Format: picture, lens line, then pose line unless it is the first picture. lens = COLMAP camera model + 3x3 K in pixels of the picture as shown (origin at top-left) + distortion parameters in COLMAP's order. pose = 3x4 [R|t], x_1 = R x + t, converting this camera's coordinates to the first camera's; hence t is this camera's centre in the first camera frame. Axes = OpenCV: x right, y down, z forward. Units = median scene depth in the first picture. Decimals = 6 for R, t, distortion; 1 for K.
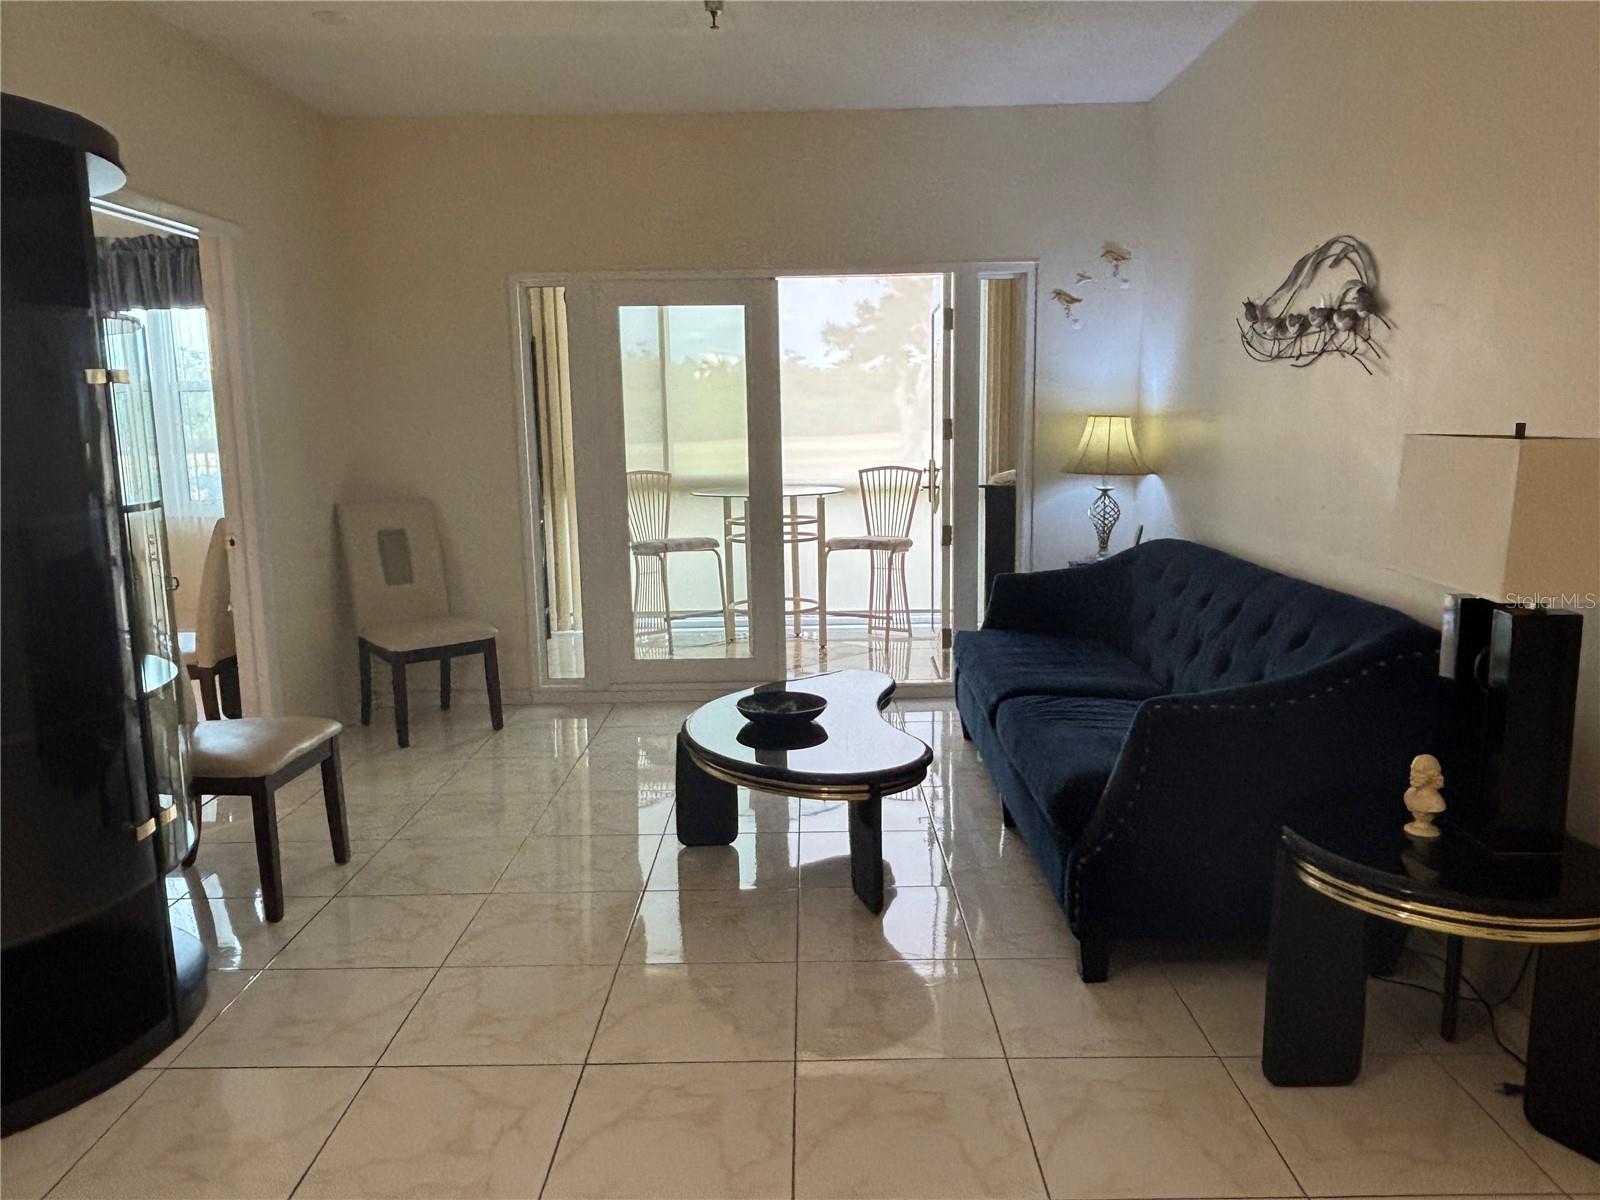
lens RADIAL K [[1153.1, 0, 813.1], [0, 1153.1, 601.4], [0, 0, 1]] dist [0.030590, -0.047492]
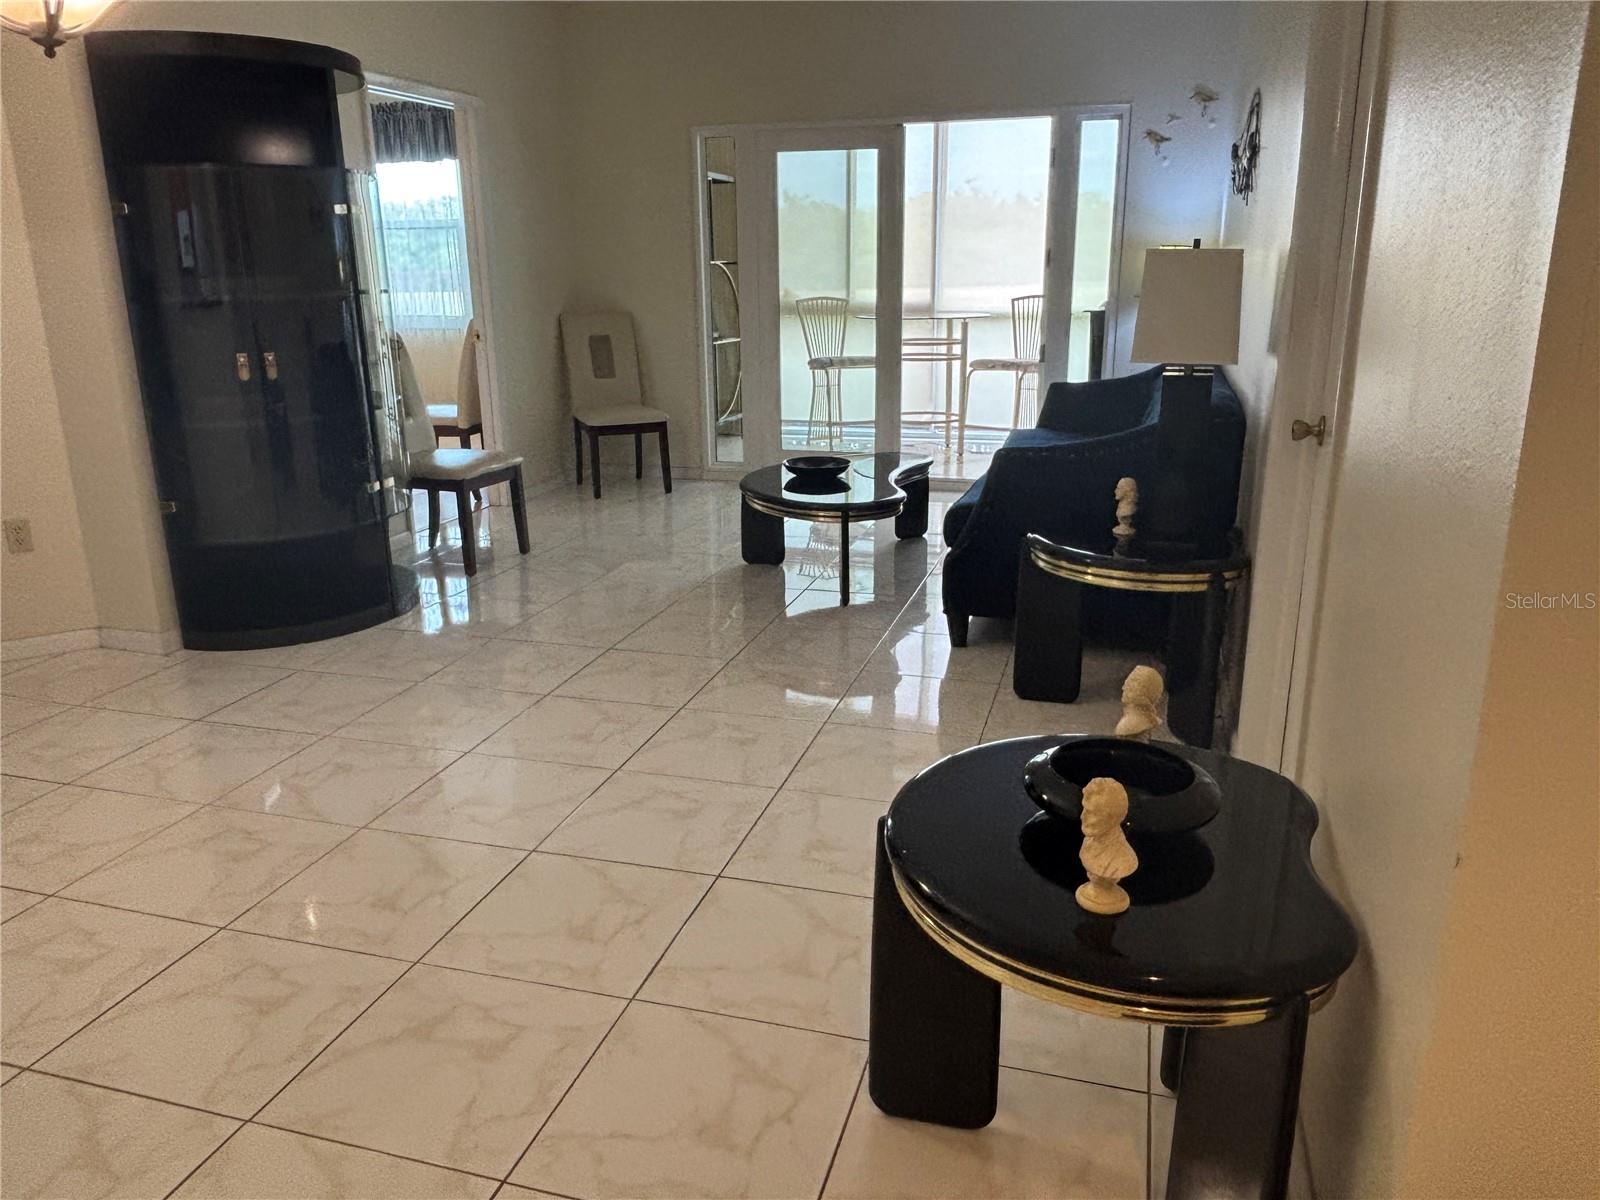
lens RADIAL K [[1153.1, 0, 805.5], [0, 1153.1, 608.6], [0, 0, 1]] dist [0.030590, -0.047492]
pose [[0.959966, 0.087504, -0.266098, 0.233452], [-0.051206, 0.988767, 0.140420, 0.048341], [0.275396, -0.121172, 0.953663, -0.217766]]
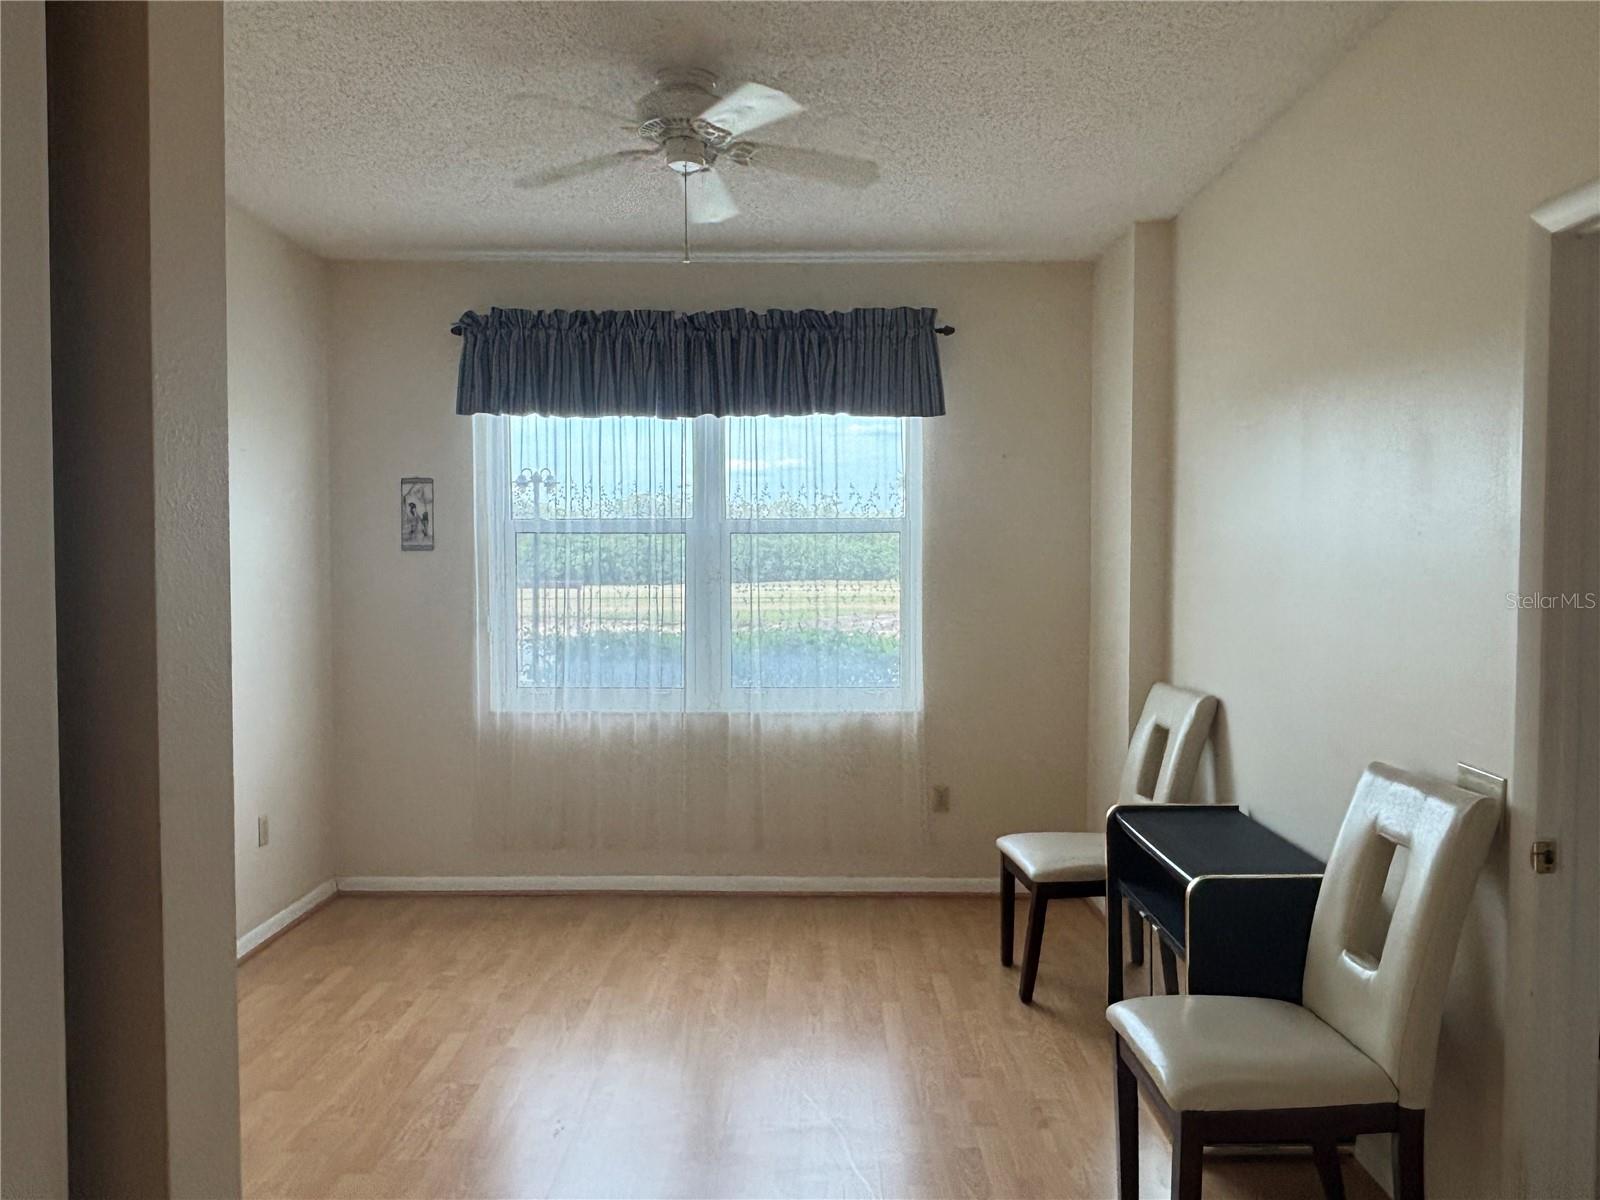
lens RADIAL K [[1153.1, 0, 797.7], [0, 1153.1, 599.9], [0, 0, 1]] dist [0.030590, -0.047492]
pose [[0.999629, 0.022595, -0.015235, -0.669032], [-0.024213, 0.992952, -0.116015, -0.085703], [0.012507, 0.116341, 0.993131, 0.435831]]
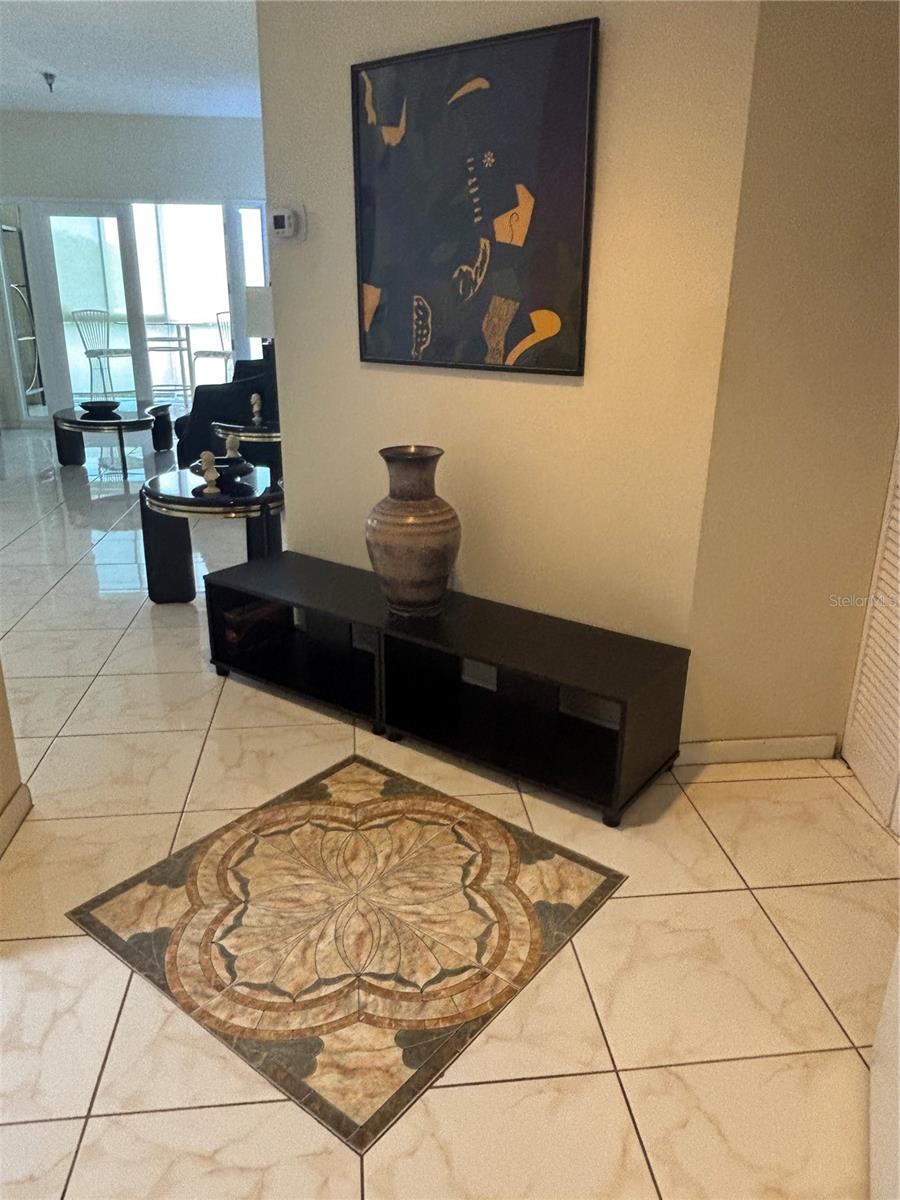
lens RADIAL K [[864.8, 0, 447.5], [0, 864.8, 598.7], [0, 0, 1]] dist [0.030590, -0.047492]
pose [[0.993996, -0.008363, 0.109093, 0.337395], [-0.011231, 0.984009, 0.177763, 0.110292], [-0.108835, -0.177921, 0.978008, -0.617404]]
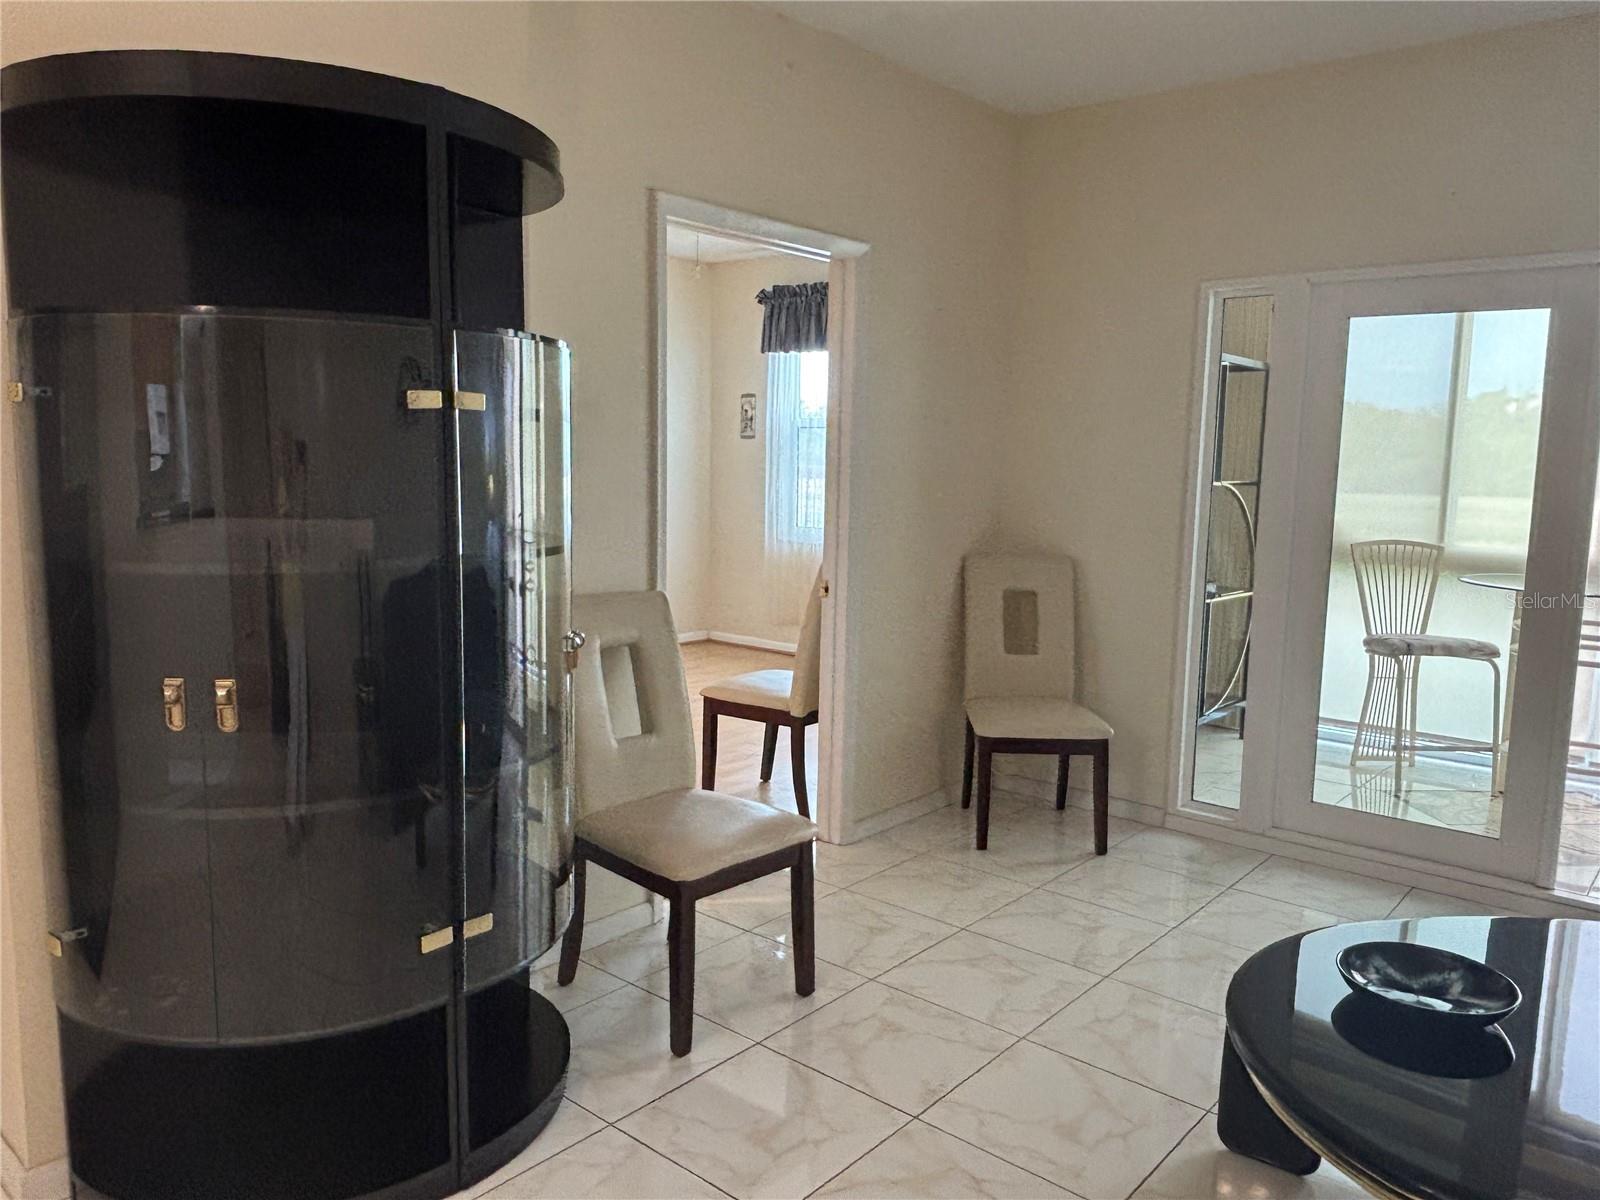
lens RADIAL K [[1153.1, 0, 784.1], [0, 1153.1, 601.9], [0, 0, 1]] dist [0.030590, -0.047492]
pose [[0.751643, 0.114322, -0.649587, 0.058917], [-0.136206, 0.990539, 0.016722, -0.043733], [0.645353, 0.075908, 0.760103, 0.240389]]
